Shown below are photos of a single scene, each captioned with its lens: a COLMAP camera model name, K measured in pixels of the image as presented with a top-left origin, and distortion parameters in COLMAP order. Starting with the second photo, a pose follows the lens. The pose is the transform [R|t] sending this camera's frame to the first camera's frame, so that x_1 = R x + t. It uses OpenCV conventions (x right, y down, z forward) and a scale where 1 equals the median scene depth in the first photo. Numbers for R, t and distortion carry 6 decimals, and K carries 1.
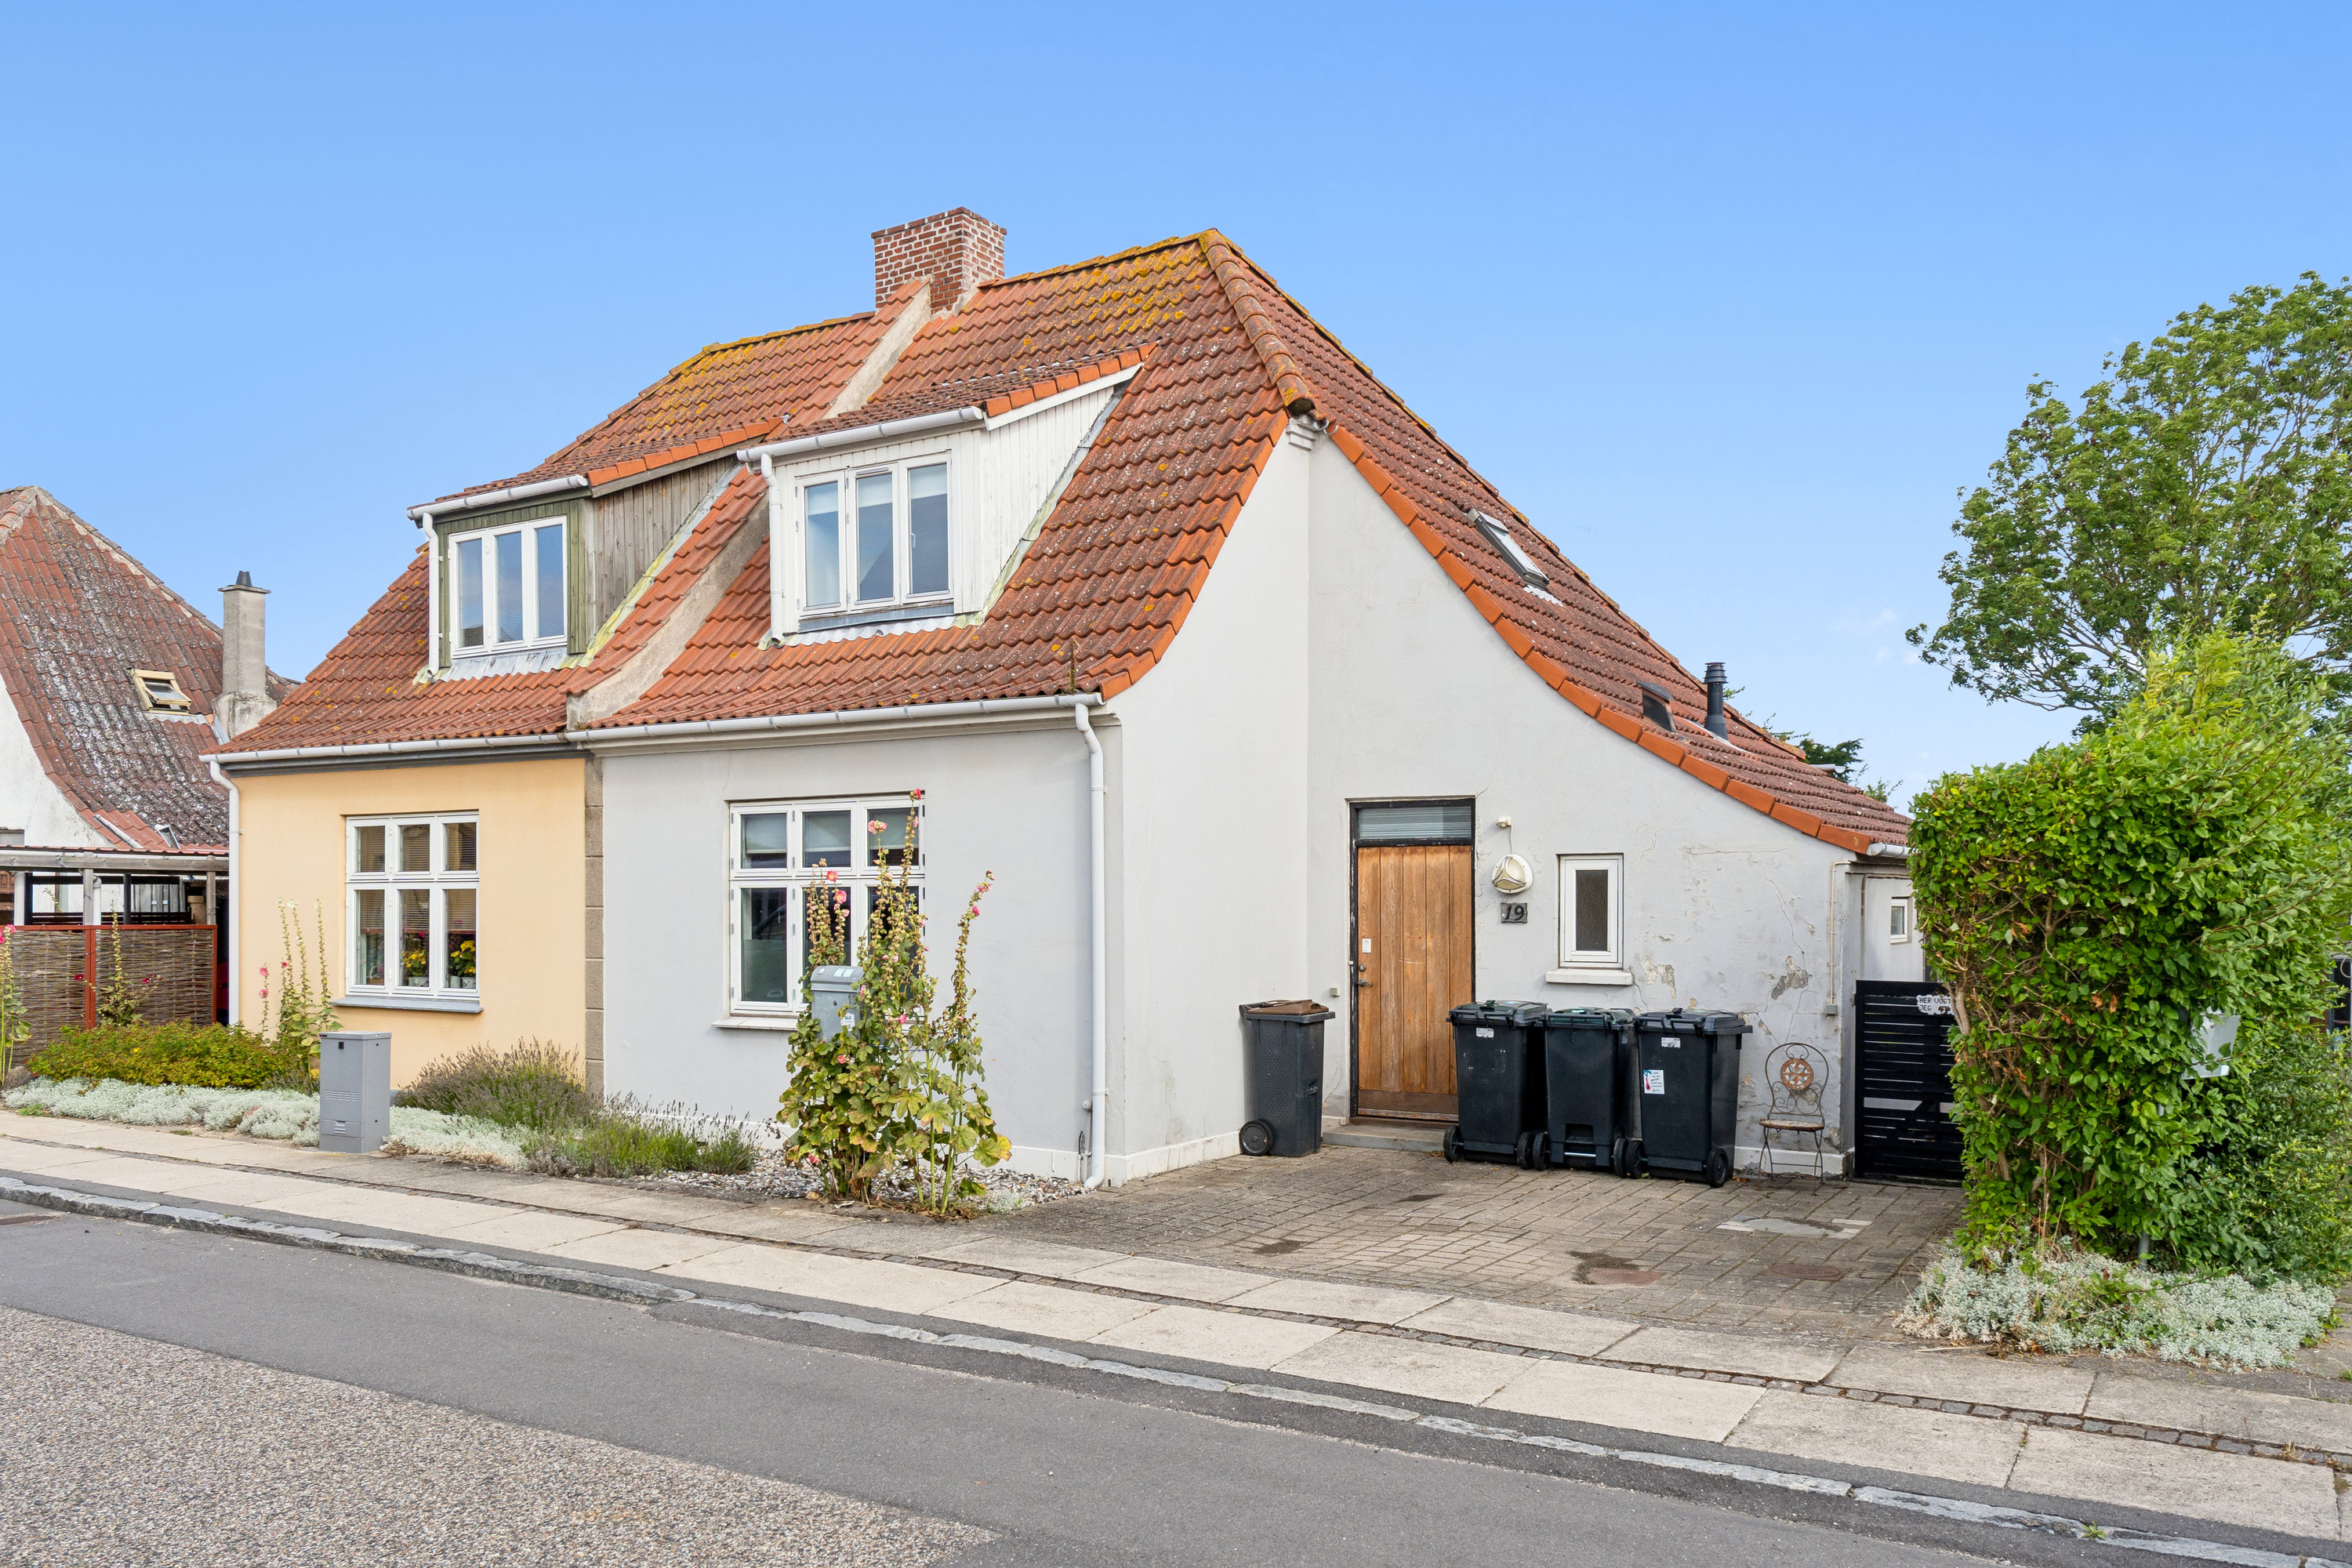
lens RADIAL K [[1848.3, 0, 1181.2], [0, 1848.3, 786.5], [0, 0, 1]] dist [0.010887, -0.011673]
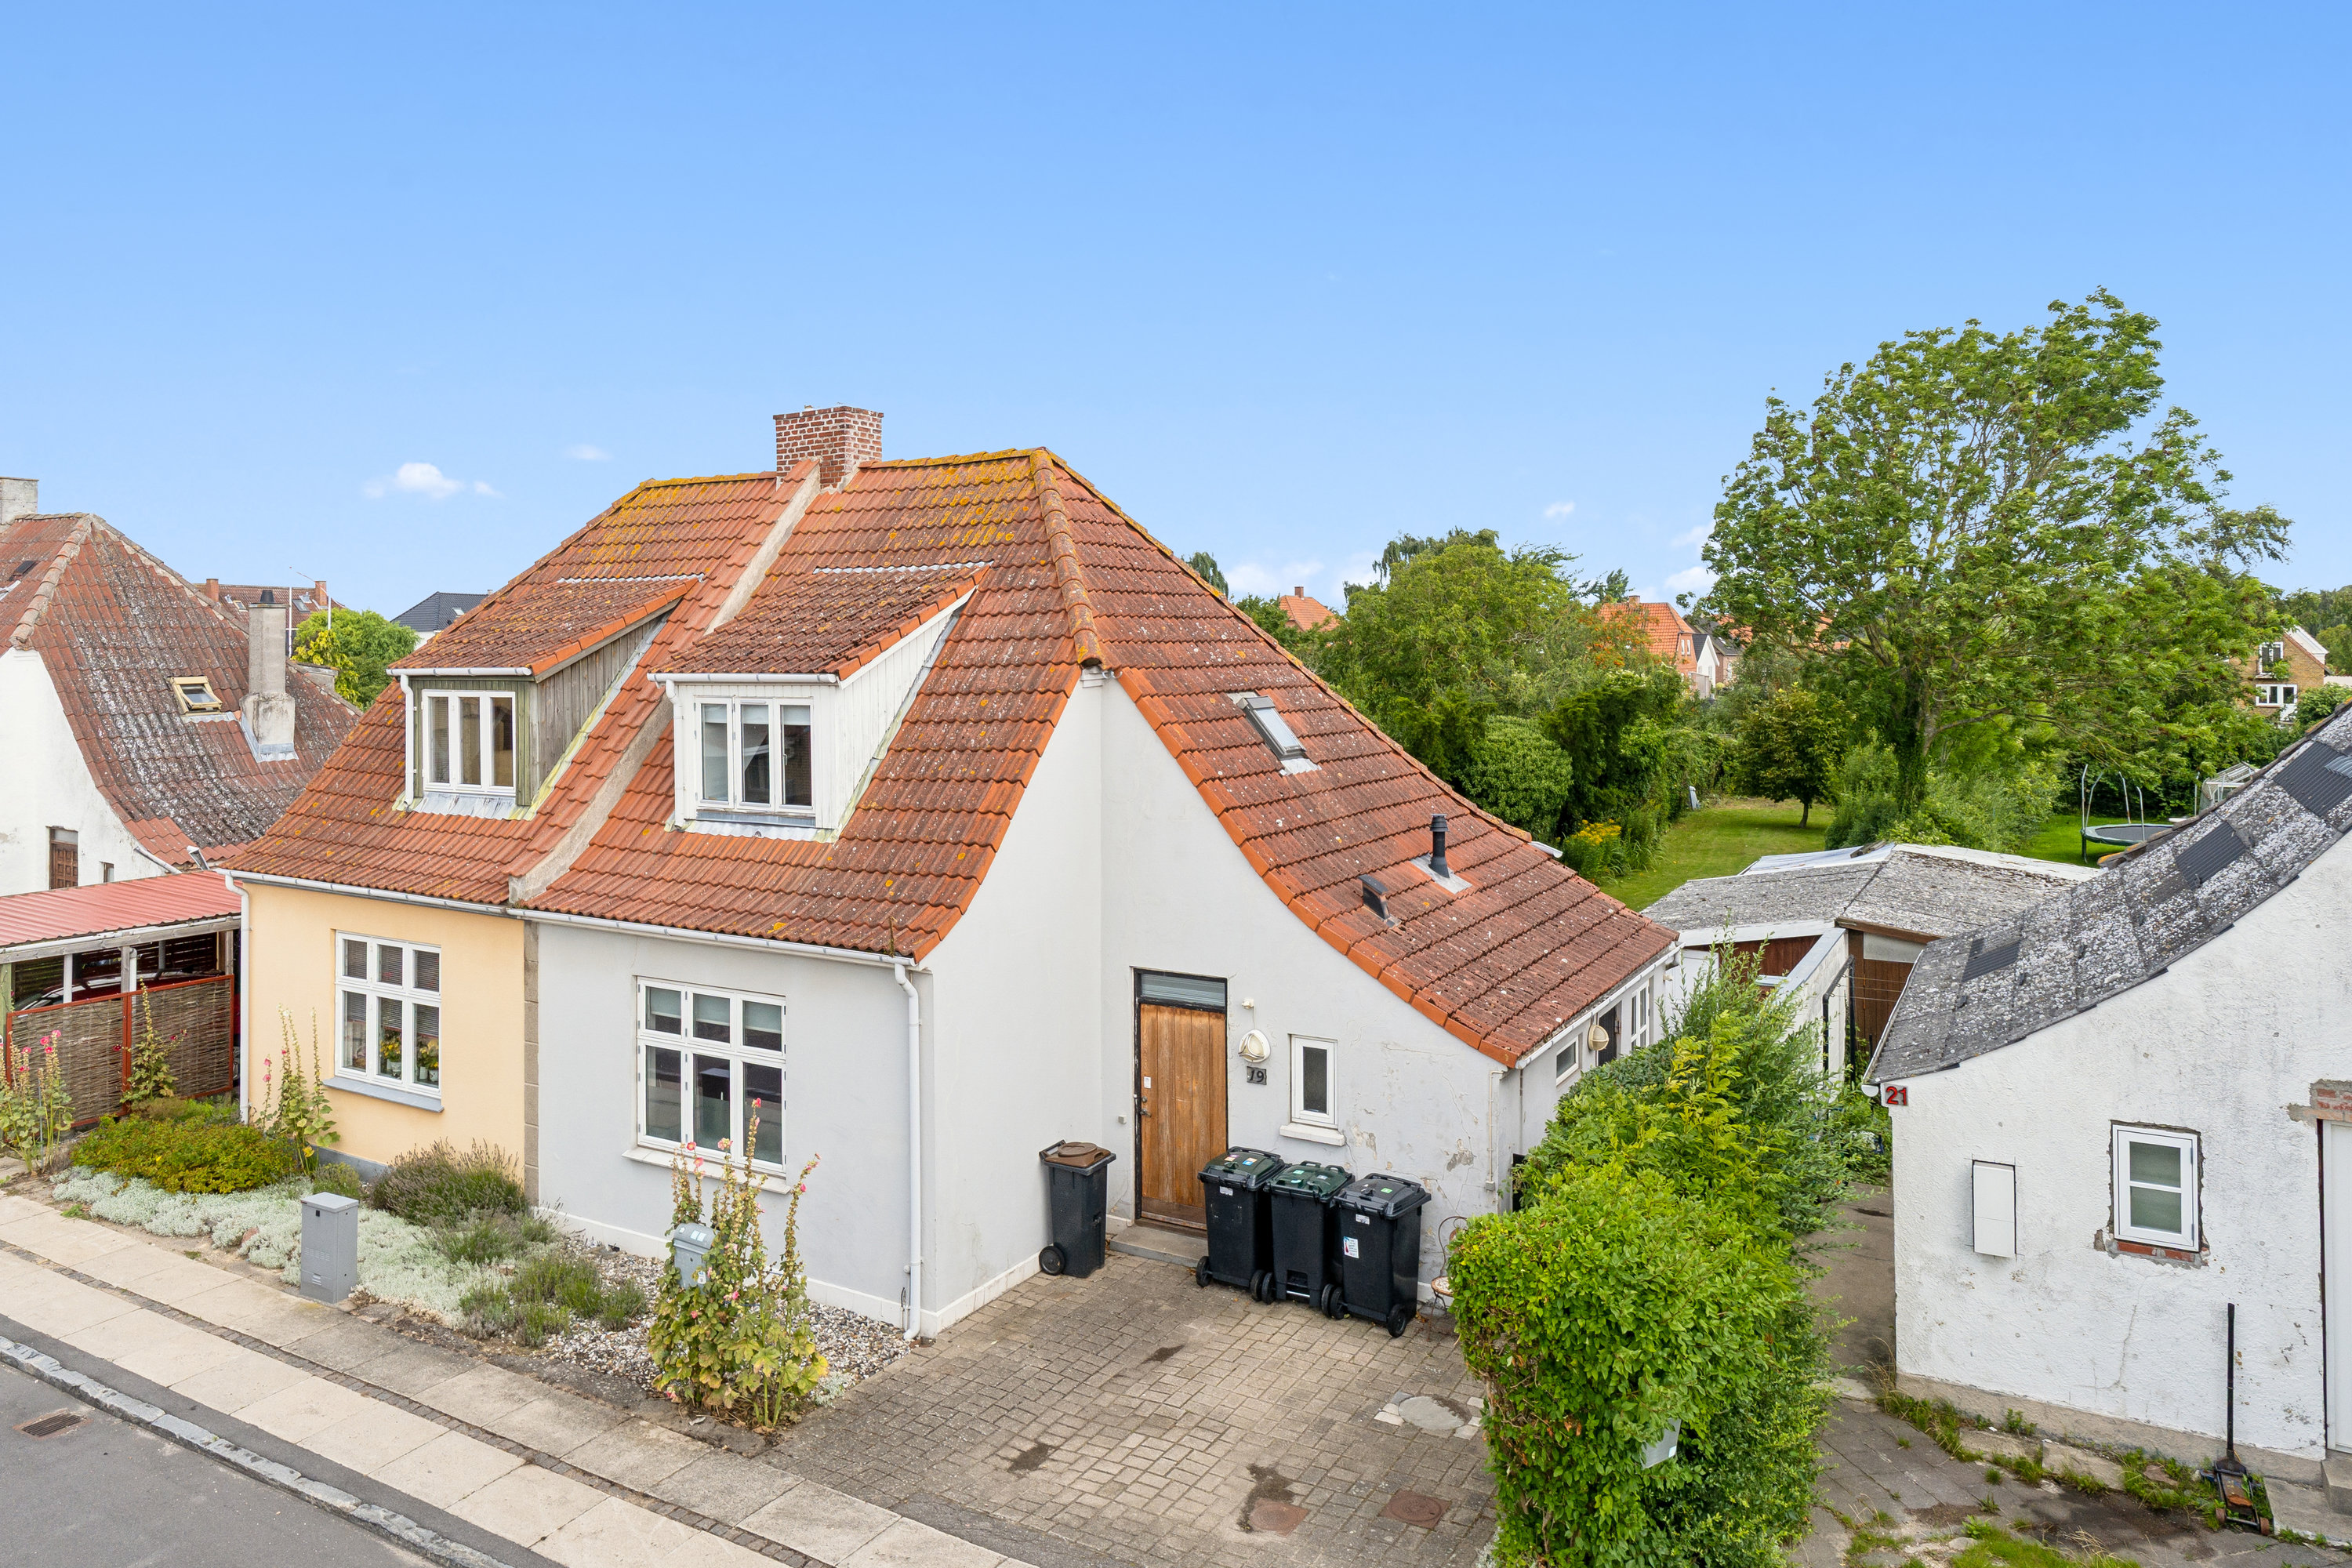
lens RADIAL K [[1581.3, 0, 1119.7], [0, 1581.3, 644.6], [0, 0, 1]] dist [-0.002453, 0.001501]
pose [[0.999769, -0.003090, 0.021292, 0.058287], [0.003409, 0.999883, -0.014938, -0.191412], [-0.021243, 0.015007, 0.999662, -0.076364]]
